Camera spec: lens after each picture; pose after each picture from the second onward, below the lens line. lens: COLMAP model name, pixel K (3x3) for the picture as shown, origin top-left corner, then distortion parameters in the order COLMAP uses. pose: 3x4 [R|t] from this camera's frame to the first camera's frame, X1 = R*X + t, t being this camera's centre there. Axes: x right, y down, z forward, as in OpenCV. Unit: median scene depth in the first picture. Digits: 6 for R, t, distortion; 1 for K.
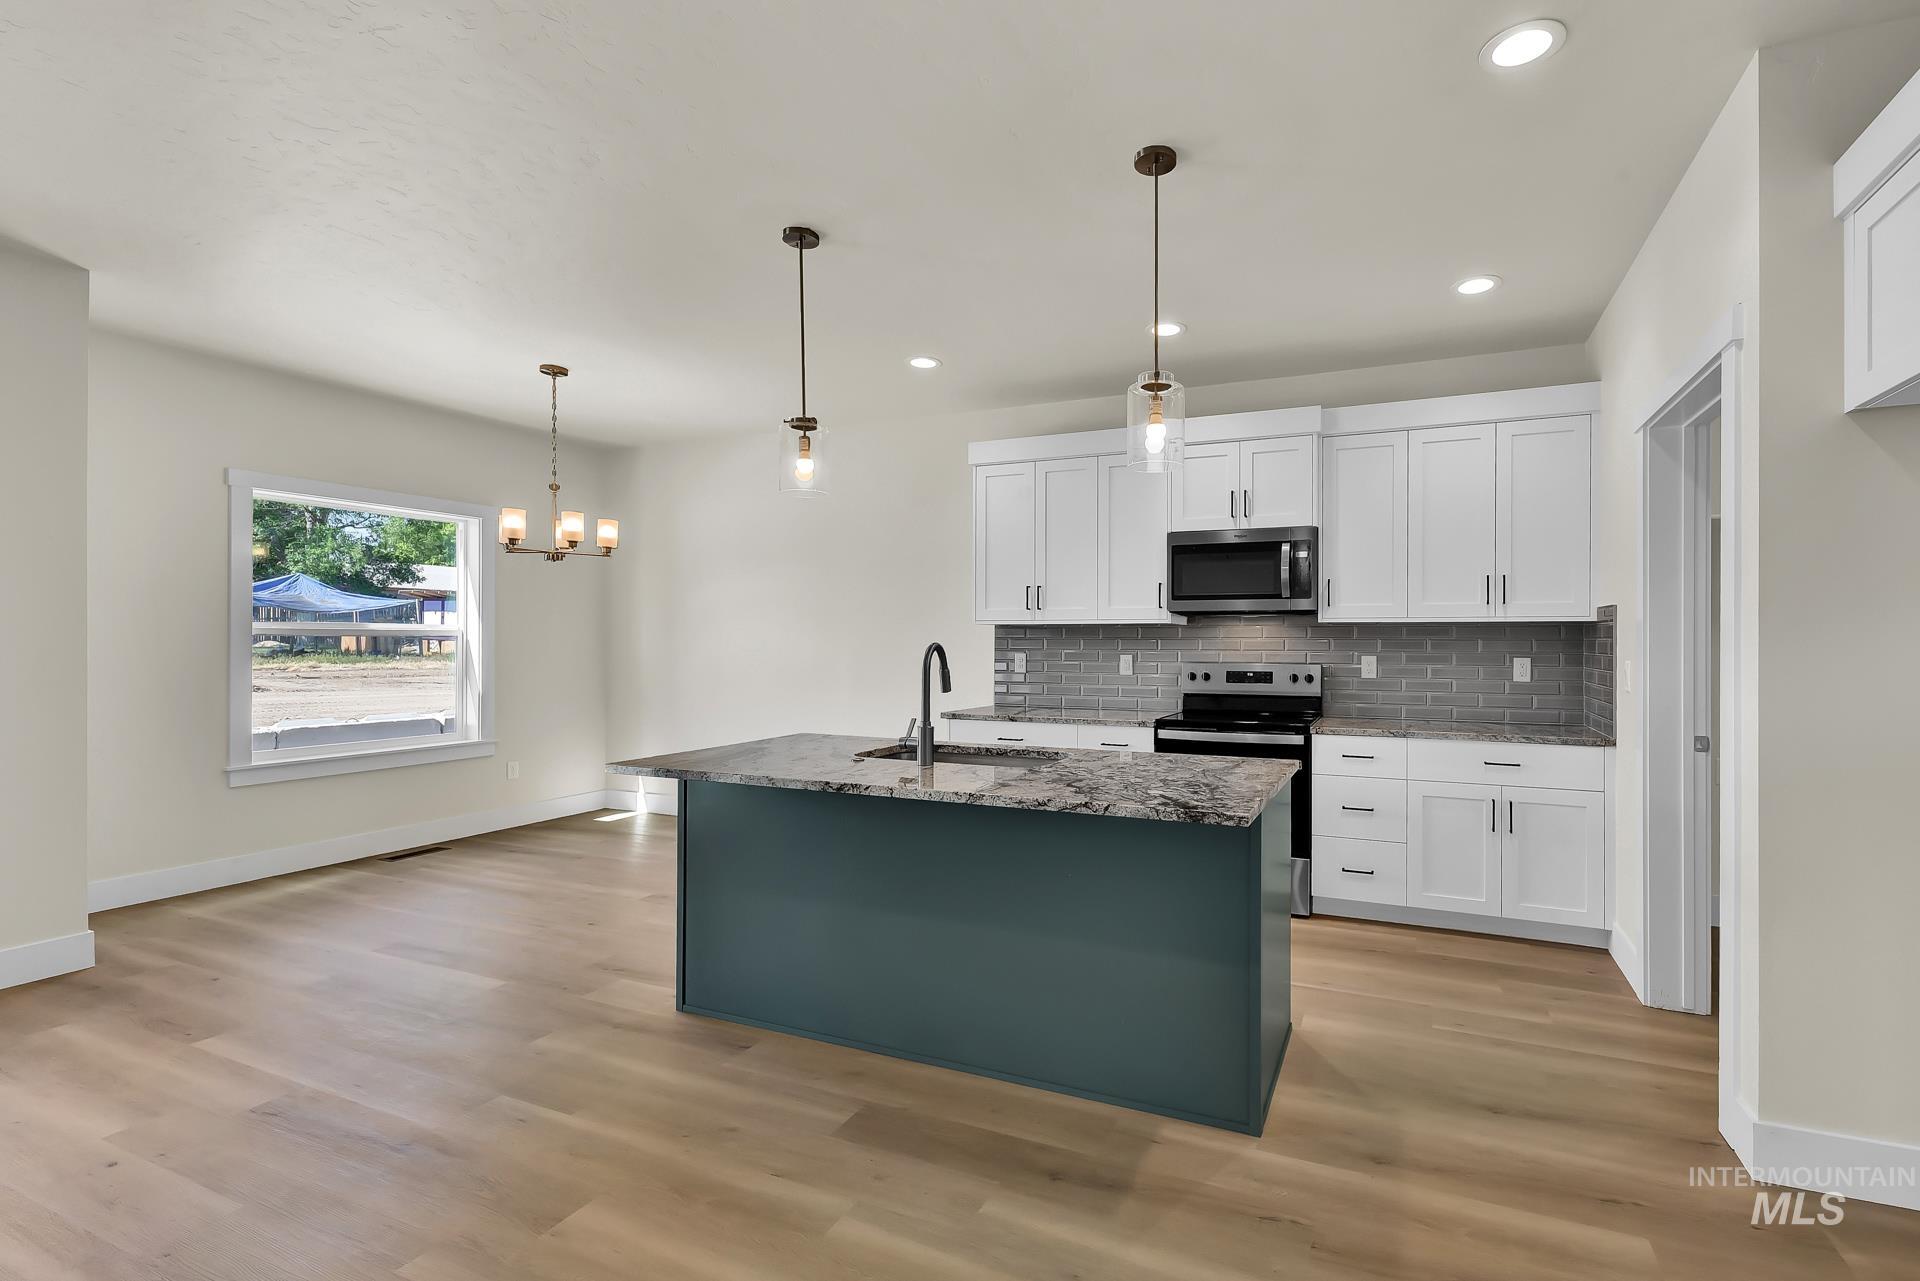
lens RADIAL K [[844.8, 0, 1082.0], [0, 844.8, 633.1], [0, 0, 1]] dist [-0.000985, -0.000397]
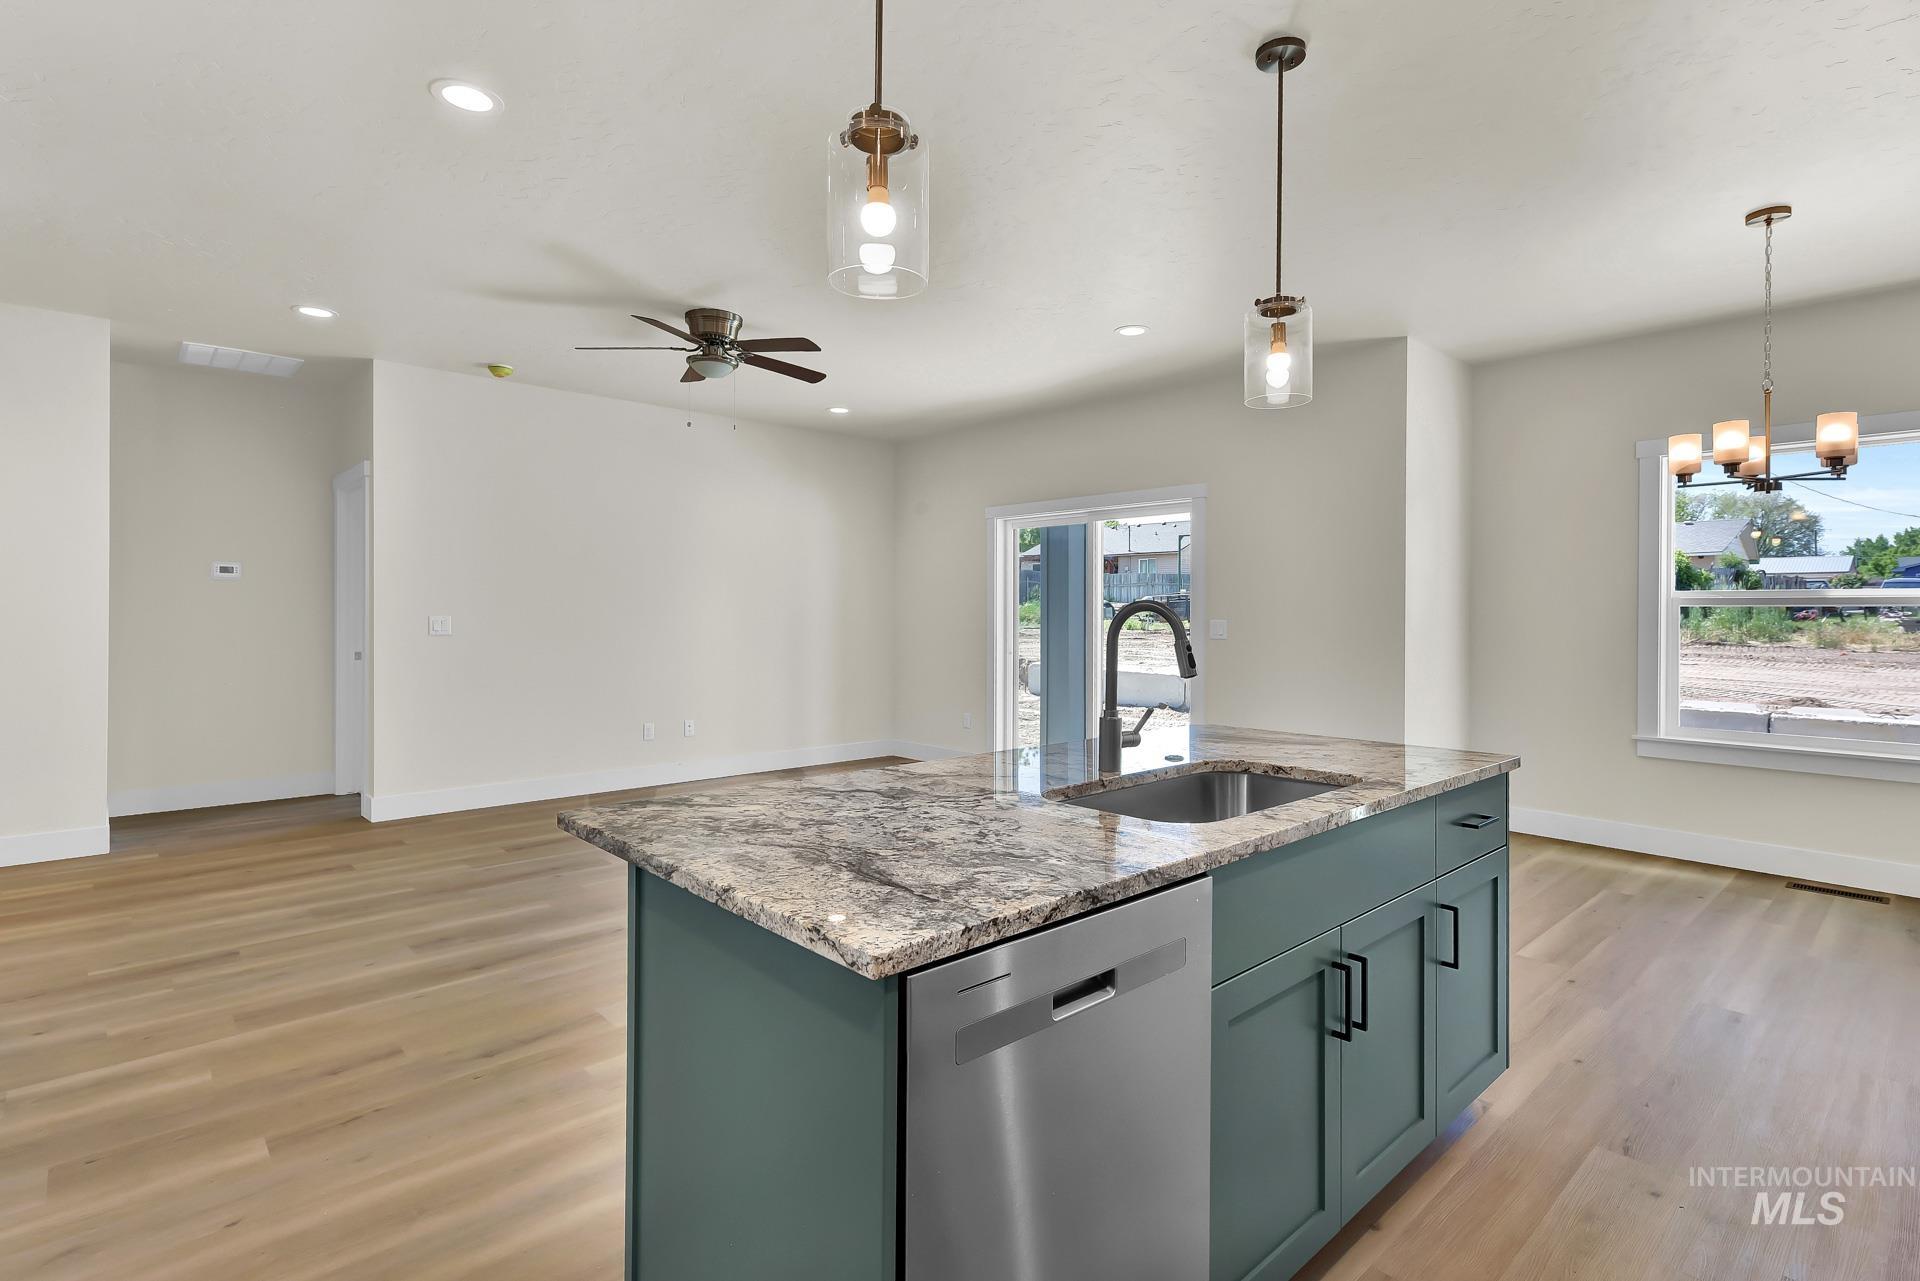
lens RADIAL K [[907.1, 0, 957.4], [0, 907.1, 621.3], [0, 0, 1]] dist [0.013049, -0.002760]
pose [[-0.429403, 0.004507, -0.903102, 0.350140], [0.000911, 0.999989, 0.004557, 0.015138], [0.903112, 0.001134, -0.429403, 0.746287]]
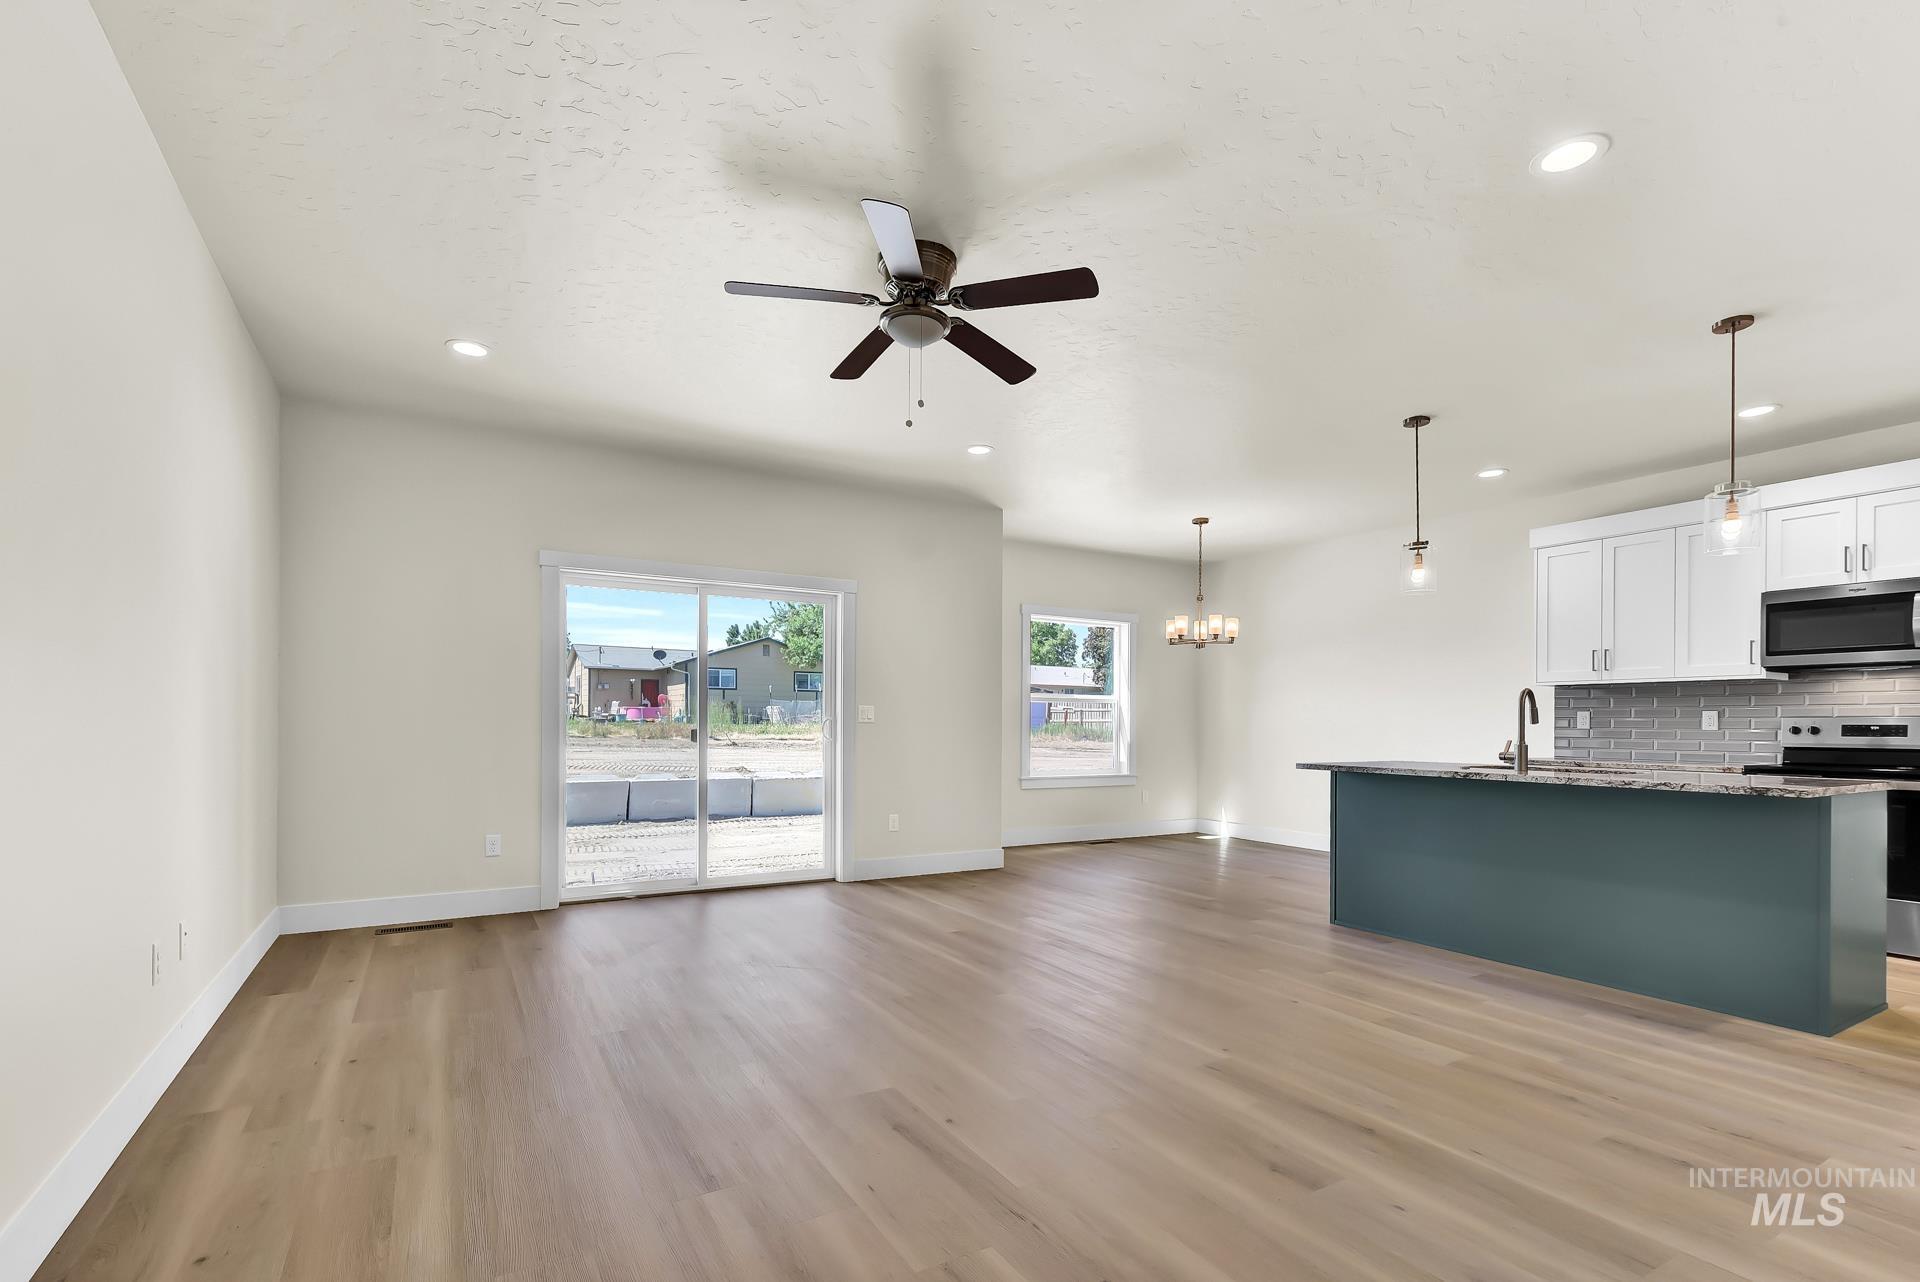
lens RADIAL K [[883.3, 0, 942.8], [0, 883.3, 723.2], [0, 0, 1]] dist [0.005741, -0.000557]
pose [[0.783353, 0.002890, -0.621571, -0.010397], [-0.000671, 0.999993, 0.003805, 0.041438], [0.621577, -0.002564, 0.783349, -0.507337]]
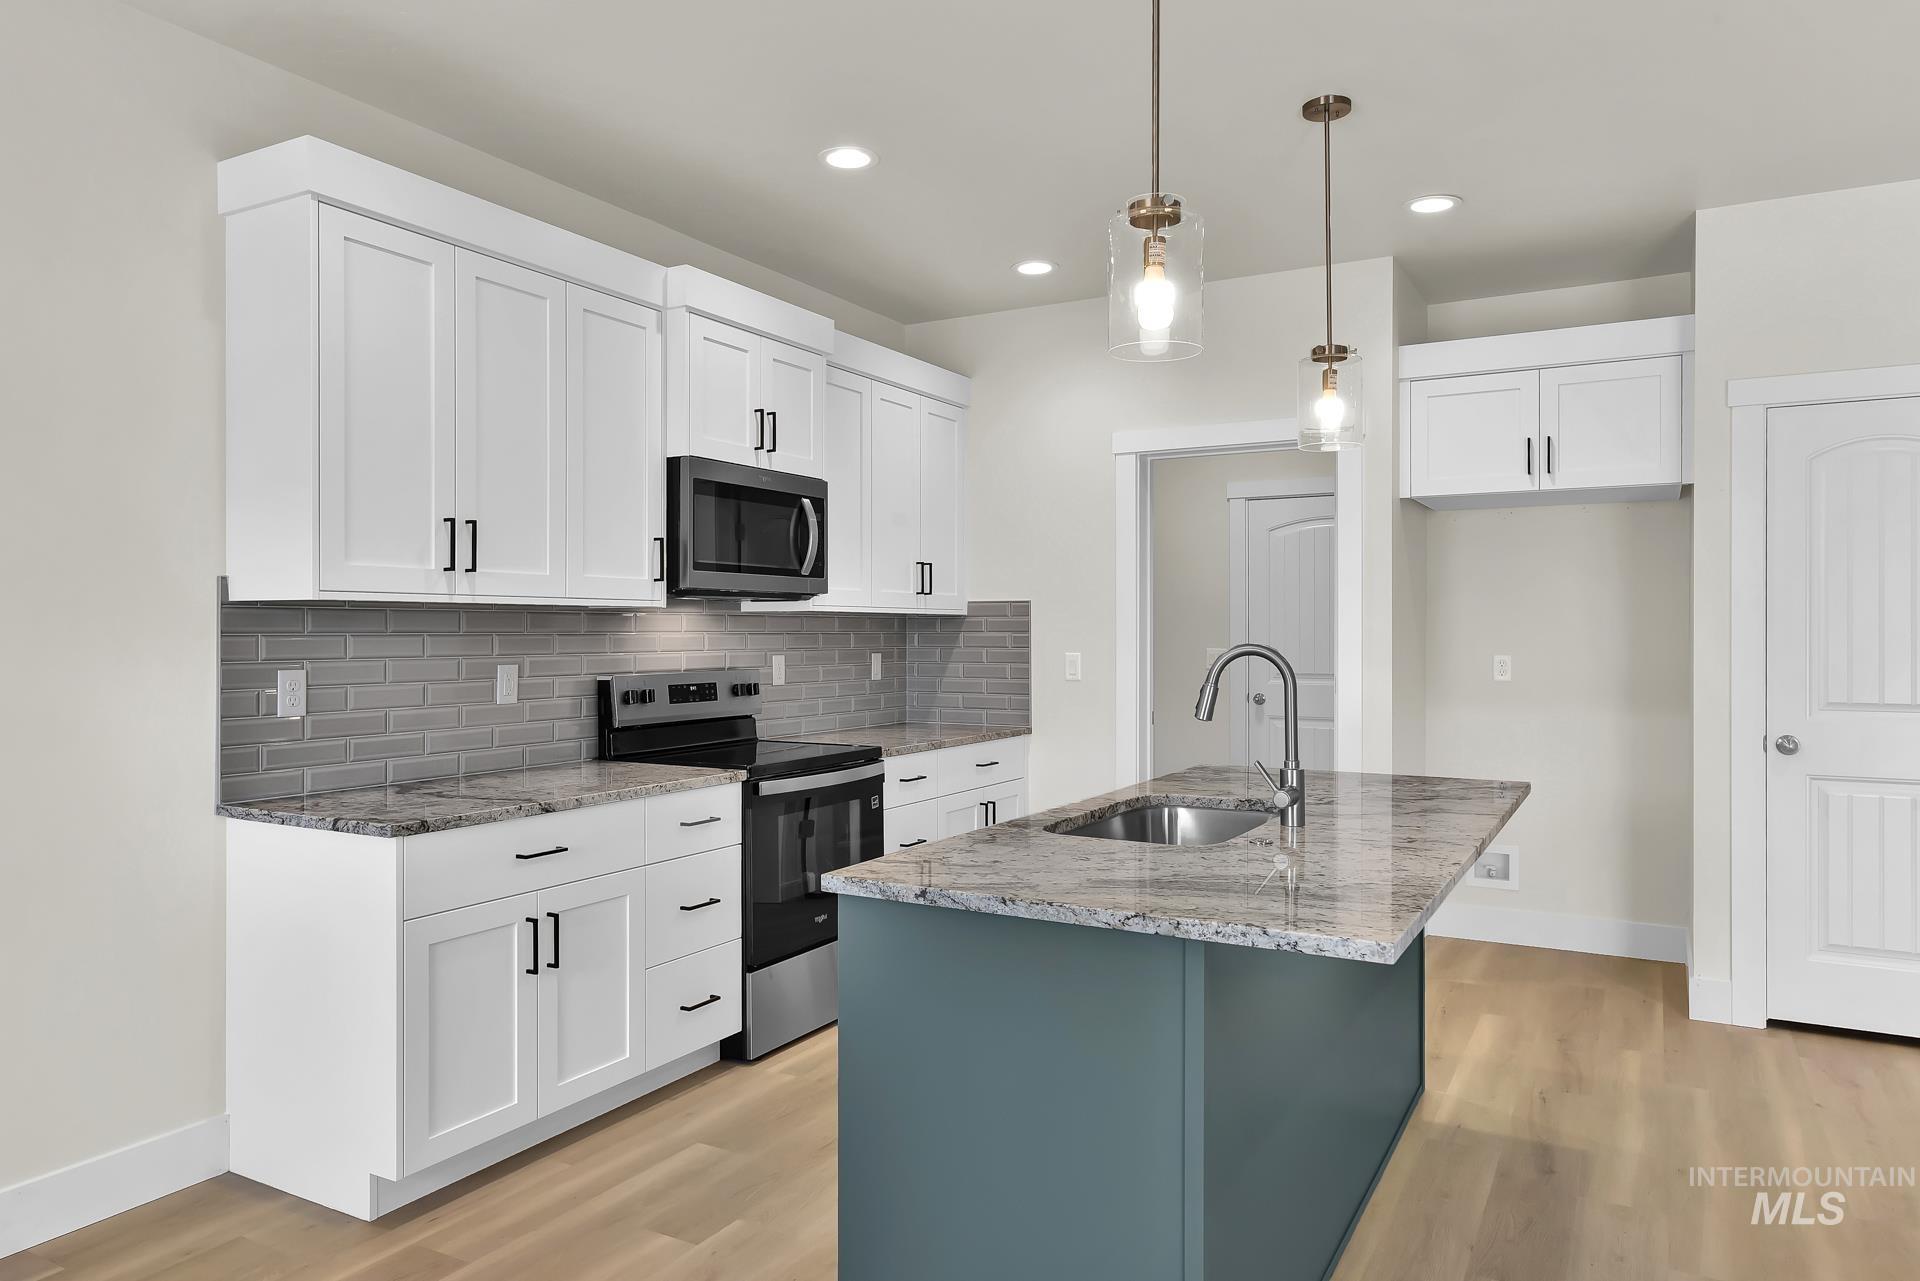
lens RADIAL K [[1233.5, 0, 944.2], [0, 1233.5, 637.2], [0, 0, 1]] dist [-0.005163, 0.005605]
pose [[0.145704, -0.006691, 0.989306, -0.728082], [-0.006914, 0.999946, 0.007781, 0.000956], [-0.989304, -0.007974, 0.145650, 0.691238]]
